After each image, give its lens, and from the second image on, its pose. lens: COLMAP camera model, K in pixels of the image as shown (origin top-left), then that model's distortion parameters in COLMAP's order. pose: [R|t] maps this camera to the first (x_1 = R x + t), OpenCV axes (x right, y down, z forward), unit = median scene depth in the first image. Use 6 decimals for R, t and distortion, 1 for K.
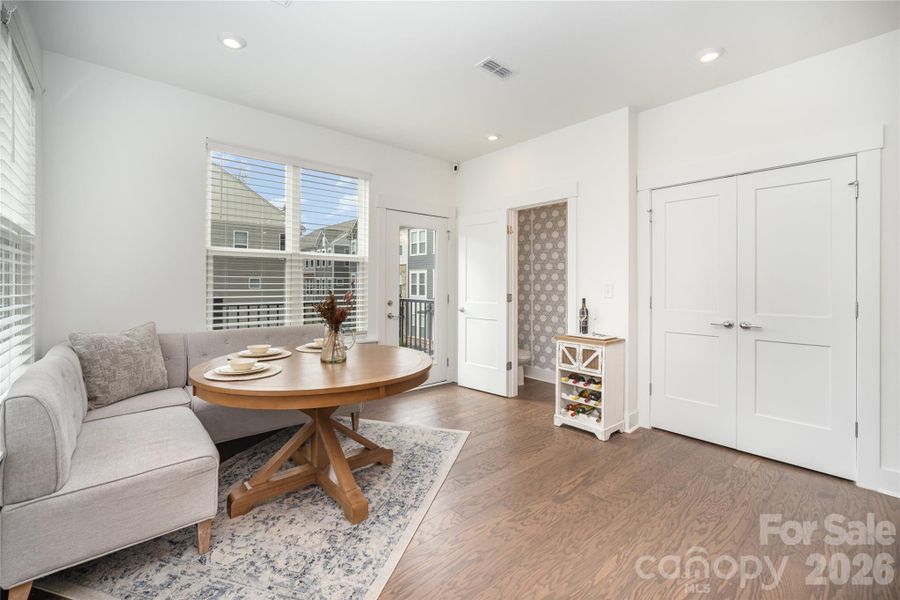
lens RADIAL K [[398.6, 0, 450.7], [0, 398.6, 279.1], [0, 0, 1]] dist [0.000962, 0.000608]
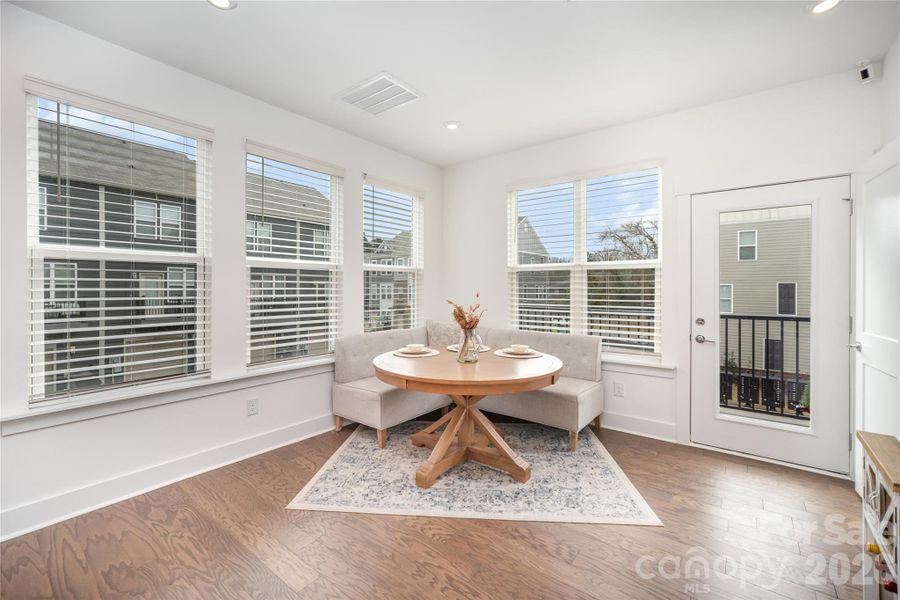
lens RADIAL K [[388.2, 0, 437.7], [0, 388.2, 291.3], [0, 0, 1]] dist [-0.016769, 0.000423]
pose [[0.160614, -0.001906, -0.987015, 0.663657], [0.004425, 0.999989, -0.001211, 0.005748], [0.987007, -0.004173, 0.160621, 0.599260]]
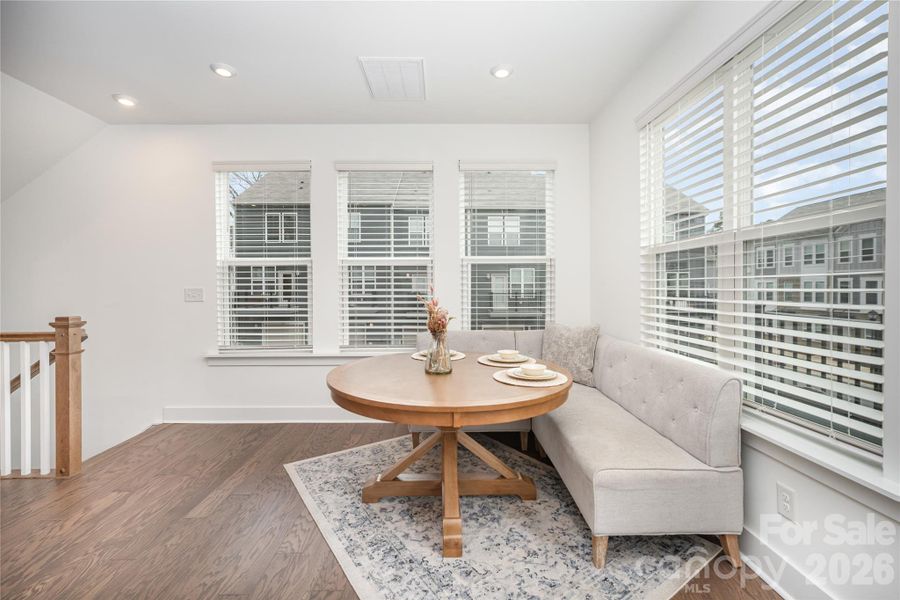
lens RADIAL K [[384.3, 0, 433.9], [0, 384.3, 291.0], [0, 0, 1]] dist [-0.018660, 0.000202]
pose [[-0.665377, 0.000629, -0.746508, 0.306269], [0.000669, 1.000000, 0.000246, 0.017973], [0.746508, -0.000336, -0.665377, 1.289687]]
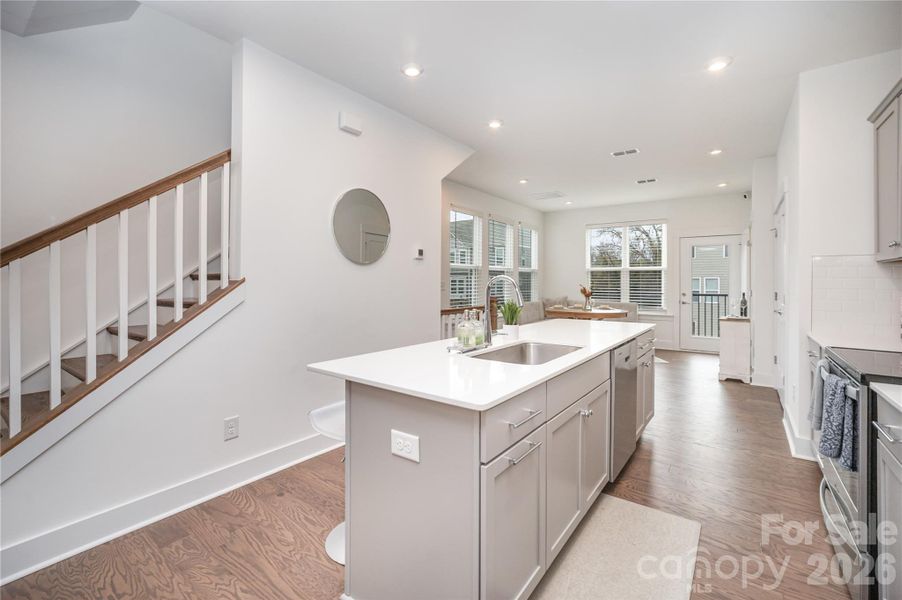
lens RADIAL K [[399.5, 0, 451.7], [0, 399.5, 279.1], [0, 0, 1]] dist [0.000962, 0.000608]
pose [[0.207898, -0.015002, -0.978035, 1.800386], [0.002668, 0.999887, -0.014770, 0.026166], [0.978147, 0.000461, 0.207915, -0.388608]]
